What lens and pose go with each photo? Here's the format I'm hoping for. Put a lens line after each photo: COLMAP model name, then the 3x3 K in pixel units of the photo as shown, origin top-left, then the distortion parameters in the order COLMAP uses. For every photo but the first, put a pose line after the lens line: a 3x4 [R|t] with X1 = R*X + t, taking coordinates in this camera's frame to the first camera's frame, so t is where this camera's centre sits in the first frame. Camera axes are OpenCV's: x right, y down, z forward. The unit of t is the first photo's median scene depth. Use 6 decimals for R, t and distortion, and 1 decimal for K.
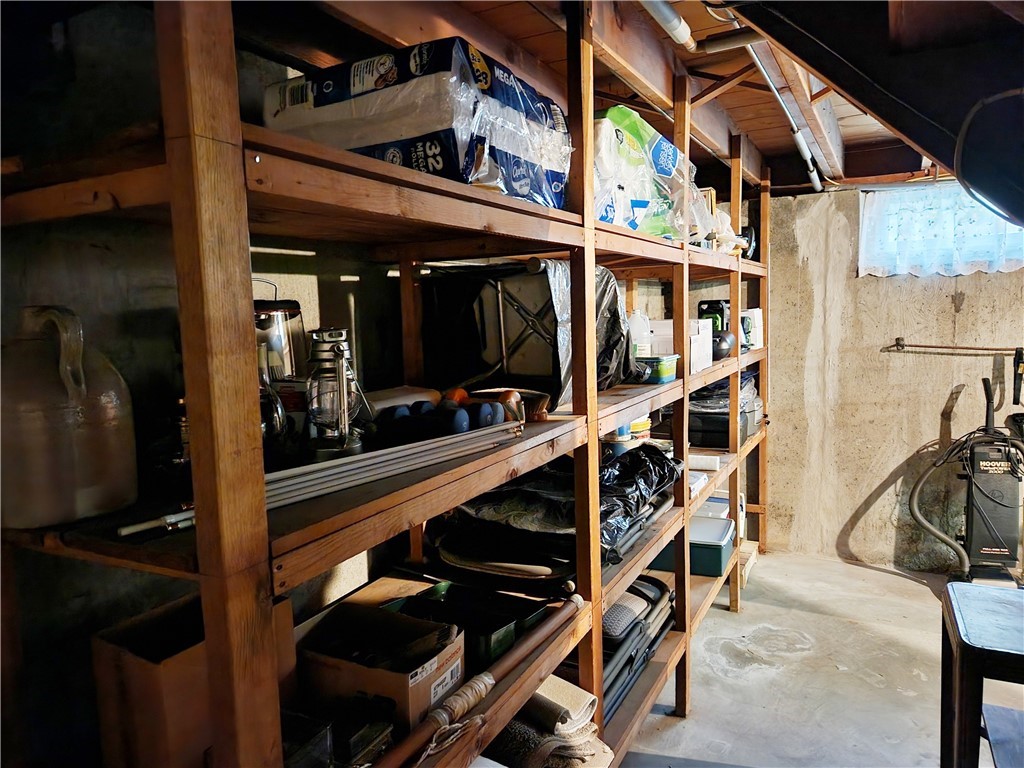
lens RADIAL K [[683.1, 0, 513.8], [0, 683.1, 383.7], [0, 0, 1]] dist [0.063378, -0.044102]
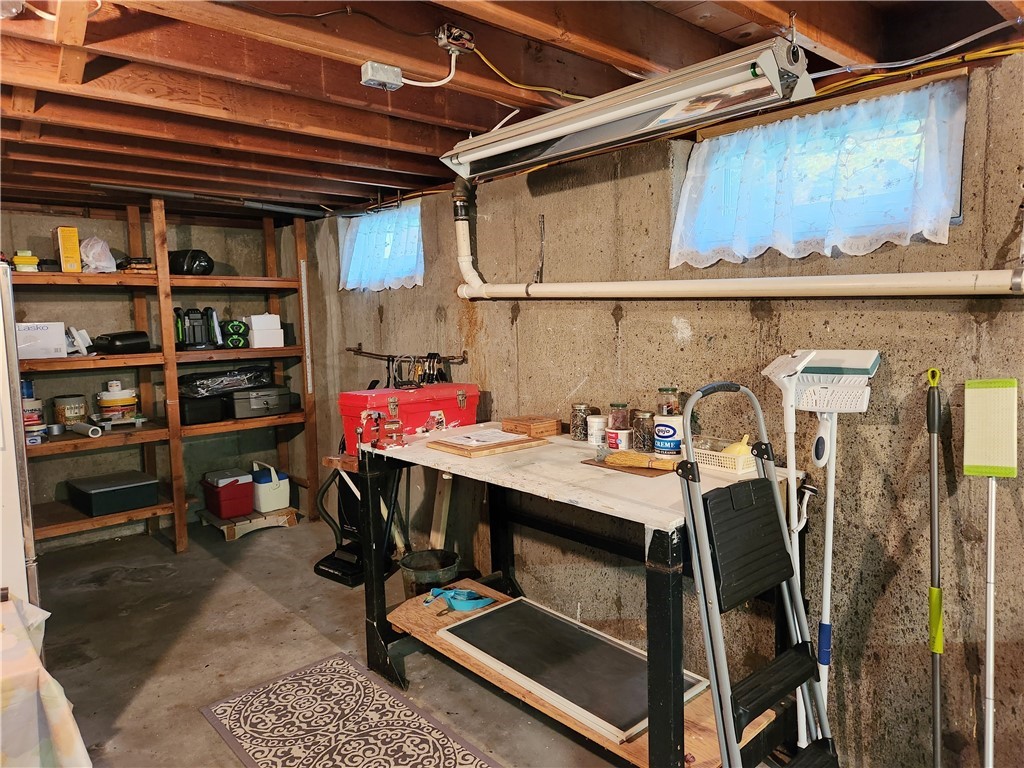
lens RADIAL K [[683.1, 0, 512.1], [0, 683.1, 384.4], [0, 0, 1]] dist [0.063378, -0.044102]
pose [[0.939120, 0.049302, -0.340033, 1.278246], [-0.043270, 0.998743, 0.025304, -0.041069], [0.340854, -0.009050, 0.940073, 0.011516]]
